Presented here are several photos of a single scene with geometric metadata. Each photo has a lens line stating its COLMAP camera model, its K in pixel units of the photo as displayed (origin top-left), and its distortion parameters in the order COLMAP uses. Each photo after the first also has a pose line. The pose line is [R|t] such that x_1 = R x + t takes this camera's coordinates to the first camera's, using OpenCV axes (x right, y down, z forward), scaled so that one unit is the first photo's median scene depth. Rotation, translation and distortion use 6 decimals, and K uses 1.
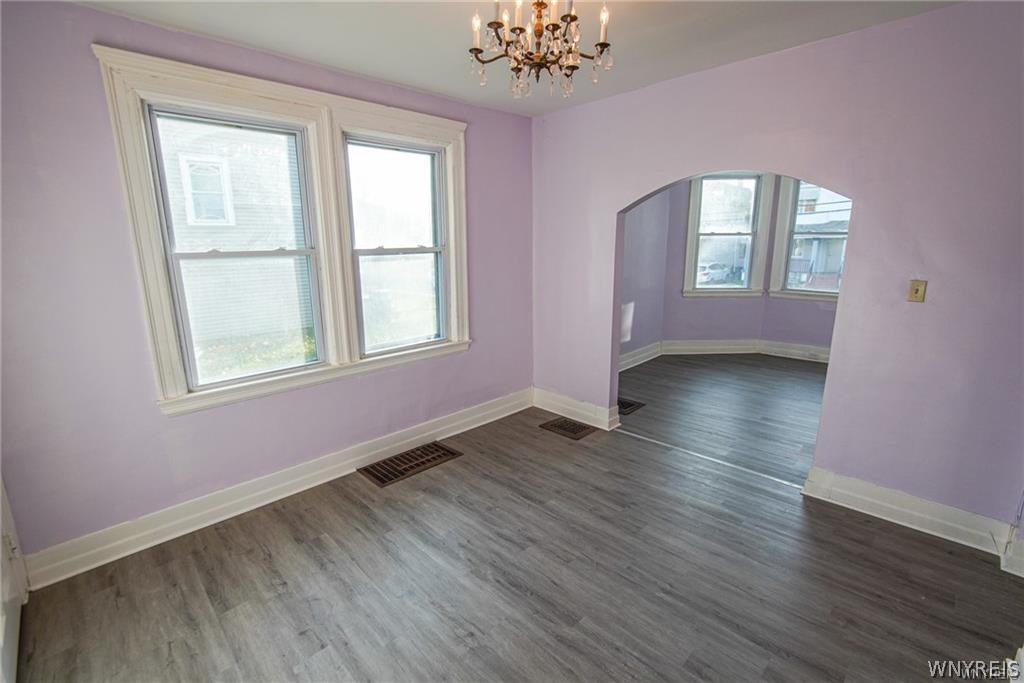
lens RADIAL K [[456.0, 0, 511.0], [0, 456.0, 345.0], [0, 0, 1]] dist [-0.030086, 0.004179]
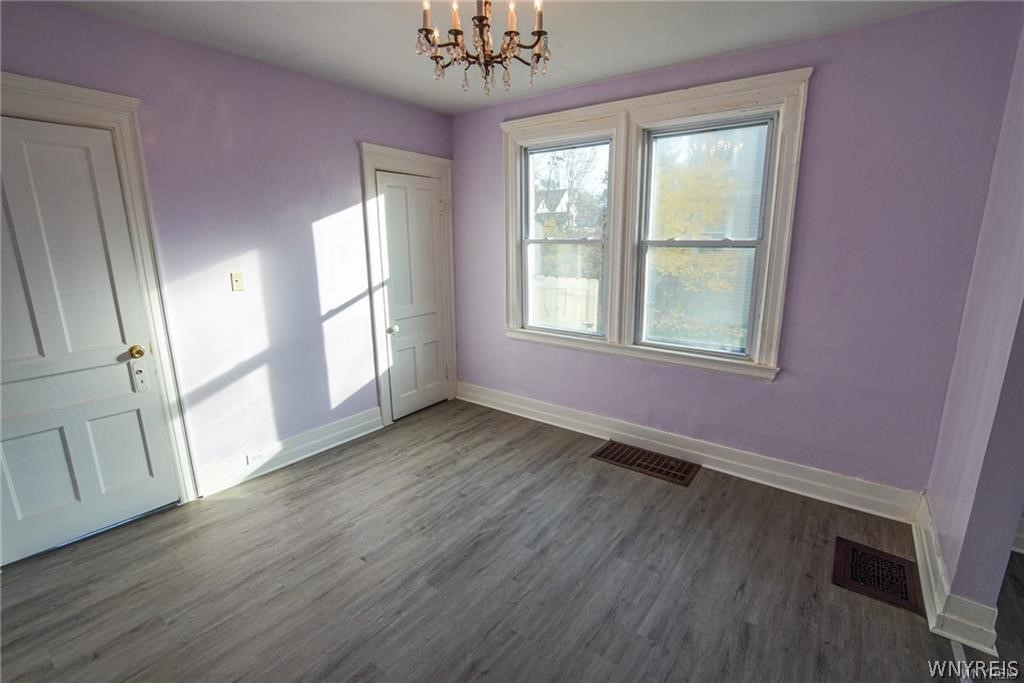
lens RADIAL K [[456.0, 0, 506.1], [0, 456.0, 342.7], [0, 0, 1]] dist [-0.030086, 0.004179]
pose [[0.137087, 0.232664, -0.962847, 0.702419], [-0.216356, 0.955588, 0.200106, -0.130394], [0.966642, 0.180885, 0.181337, 0.563948]]
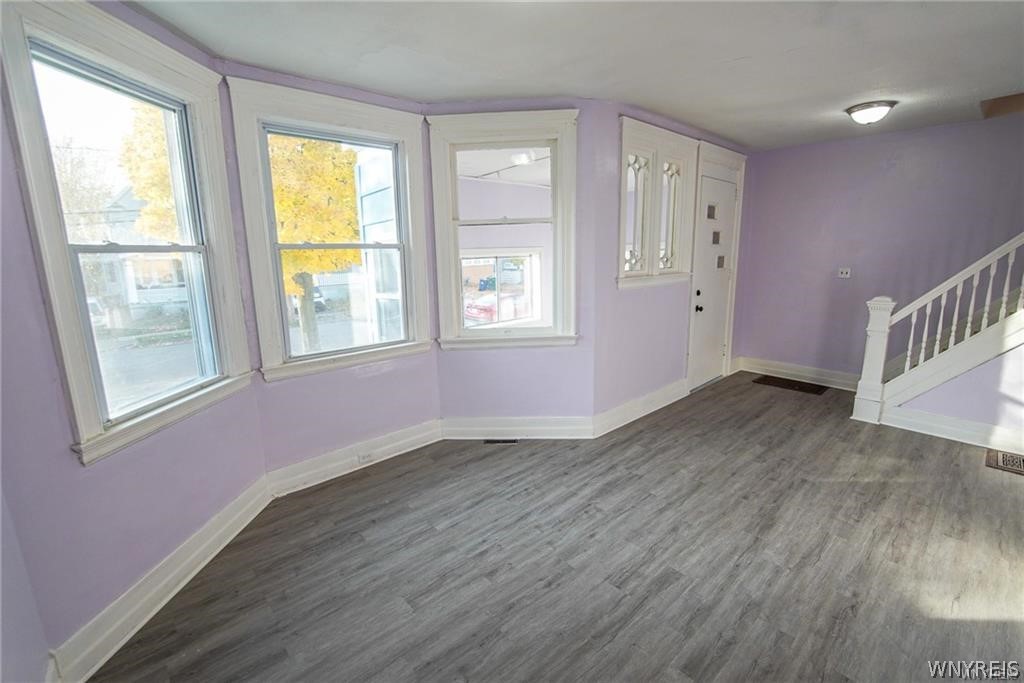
lens RADIAL K [[456.0, 0, 510.8], [0, 456.0, 340.4], [0, 0, 1]] dist [-0.030086, 0.004179]
pose [[0.043490, -0.184189, 0.981928, 0.274189], [0.244909, 0.954834, 0.168260, -0.341111], [-0.968570, 0.233165, 0.086635, 1.454106]]
